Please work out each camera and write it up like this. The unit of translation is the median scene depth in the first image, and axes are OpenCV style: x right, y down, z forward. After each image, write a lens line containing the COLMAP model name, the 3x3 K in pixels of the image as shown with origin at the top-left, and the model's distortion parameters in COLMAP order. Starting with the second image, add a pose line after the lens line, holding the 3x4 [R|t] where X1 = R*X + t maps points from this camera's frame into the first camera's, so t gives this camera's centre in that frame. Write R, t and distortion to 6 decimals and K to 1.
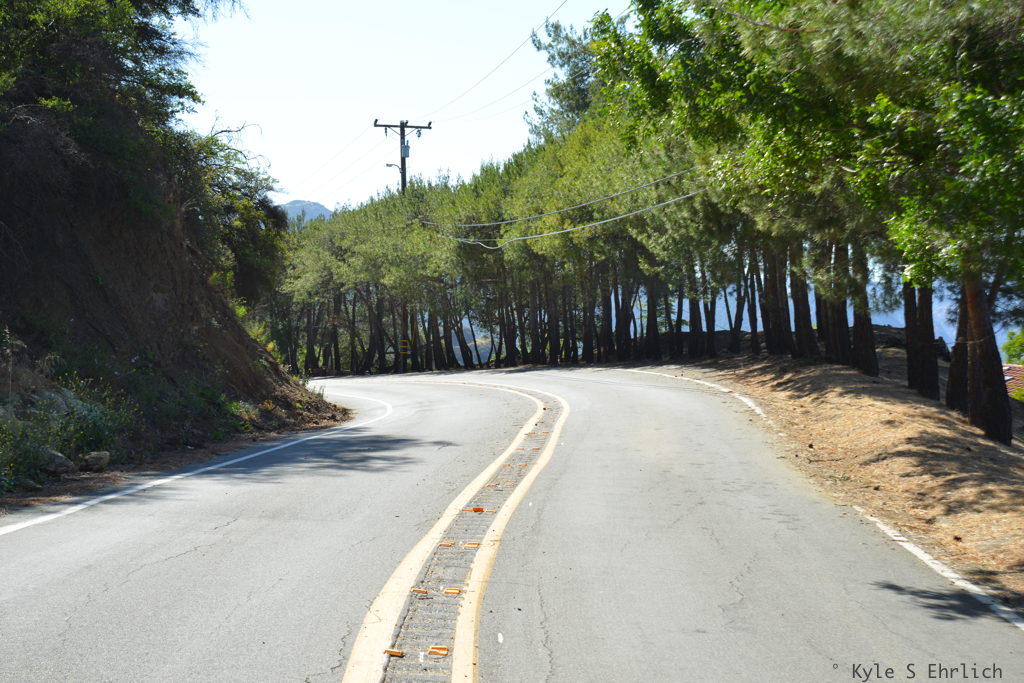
lens RADIAL K [[1643.5, 0, 513.6], [0, 1643.5, 353.5], [0, 0, 1]] dist [-0.041622, 0.156654]
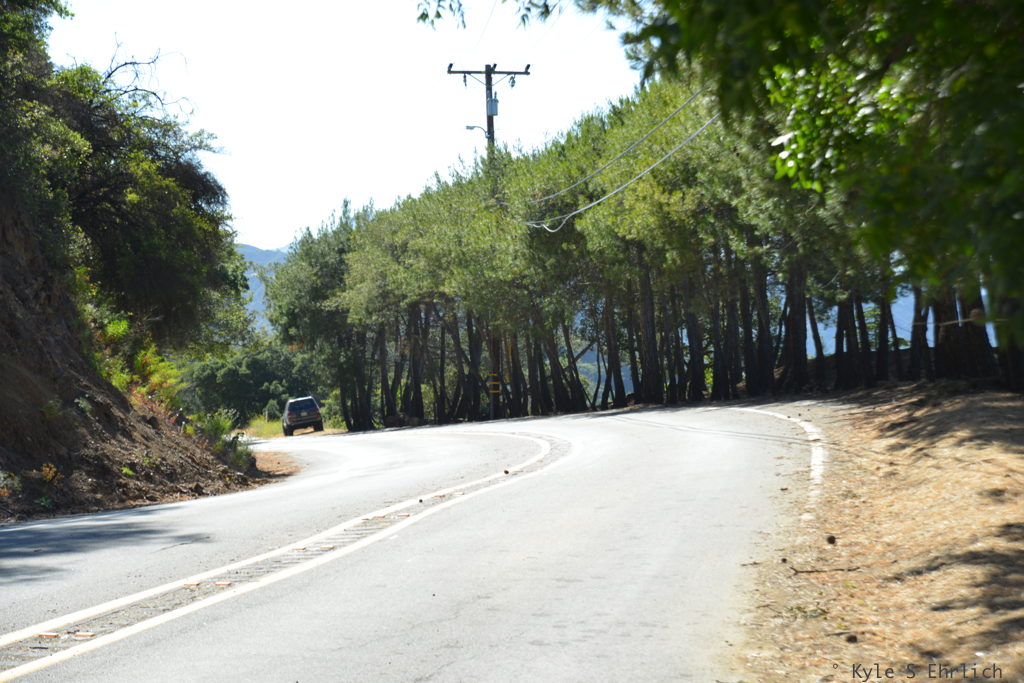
lens RADIAL K [[2148.4, 0, 511.5], [0, 2148.4, 340.9], [0, 0, 1]] dist [0.016095, 0.232679]
pose [[0.993552, -0.018640, -0.111833, 0.087002], [0.015724, 0.999514, -0.026902, 0.005140], [0.112280, 0.024970, 0.993363, 0.165459]]
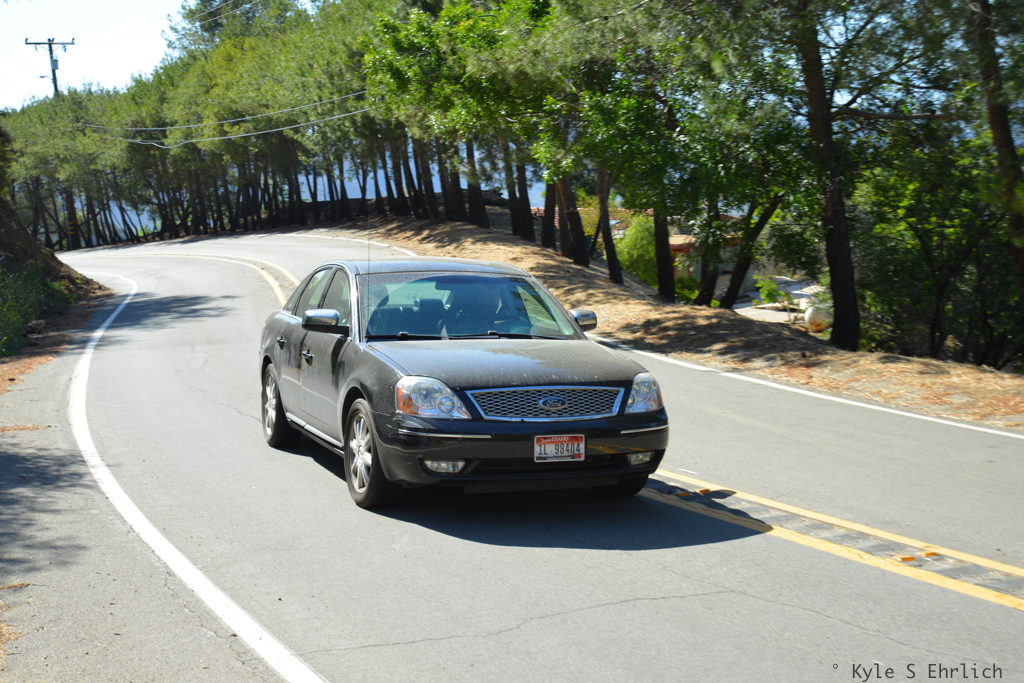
lens RADIAL K [[1412.7, 0, 509.9], [0, 1412.7, 352.3], [0, 0, 1]] dist [-0.059651, 0.164862]
pose [[0.958225, -0.098654, 0.268461, -0.086976], [0.070720, 0.991208, 0.111826, -0.012428], [-0.277133, -0.088169, 0.956778, -0.181653]]
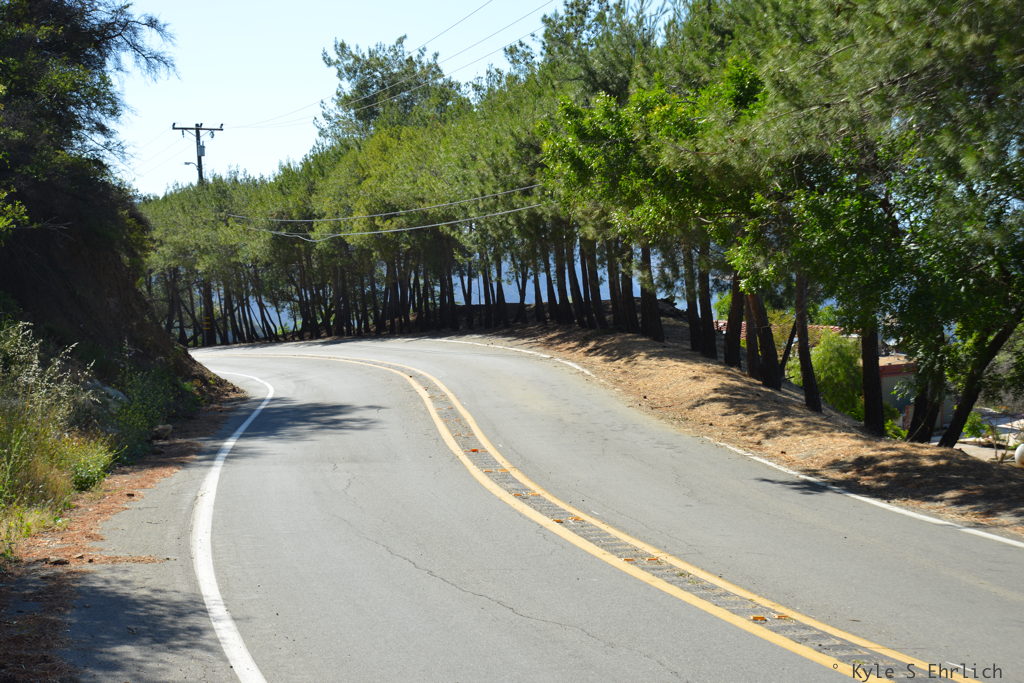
lens RADIAL K [[1524.6, 0, 513.0], [0, 1524.6, 351.5], [0, 0, 1]] dist [-0.050776, 0.115990]
pose [[0.983627, -0.039290, 0.175882, -0.087729], [0.034917, 0.999001, 0.027891, -0.012885], [-0.176802, -0.021293, 0.984016, -0.146789]]
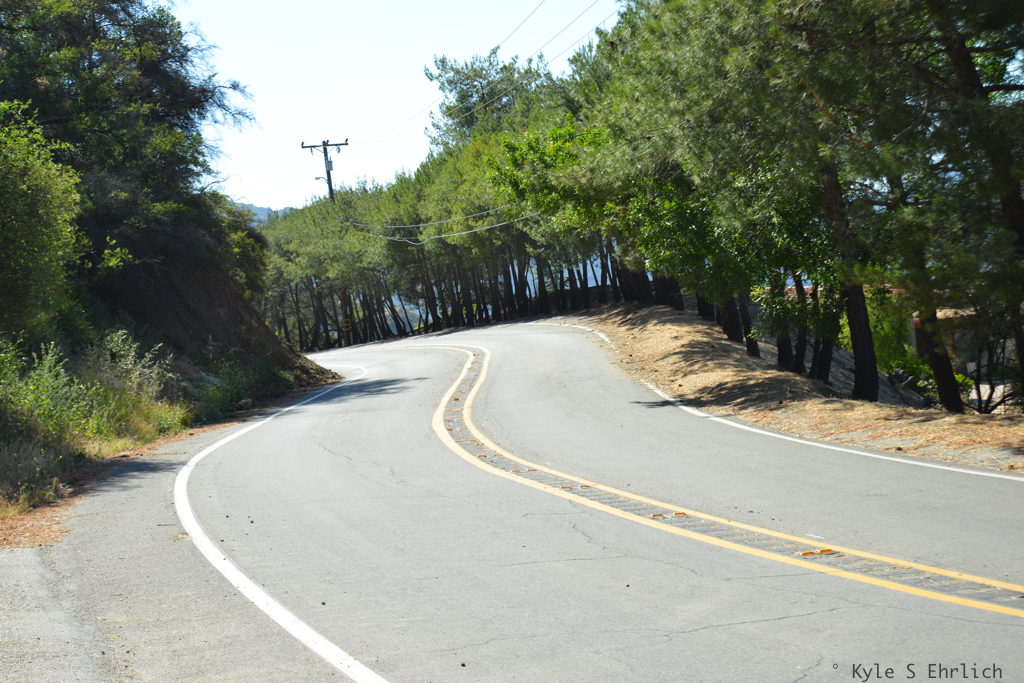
lens RADIAL K [[1596.5, 0, 511.5], [0, 1596.5, 350.0], [0, 0, 1]] dist [-0.038652, 0.128274]
pose [[0.992242, -0.112187, 0.053571, -0.020491], [0.110942, 0.993495, 0.025677, -0.004267], [-0.056103, -0.019534, 0.998234, -0.388768]]
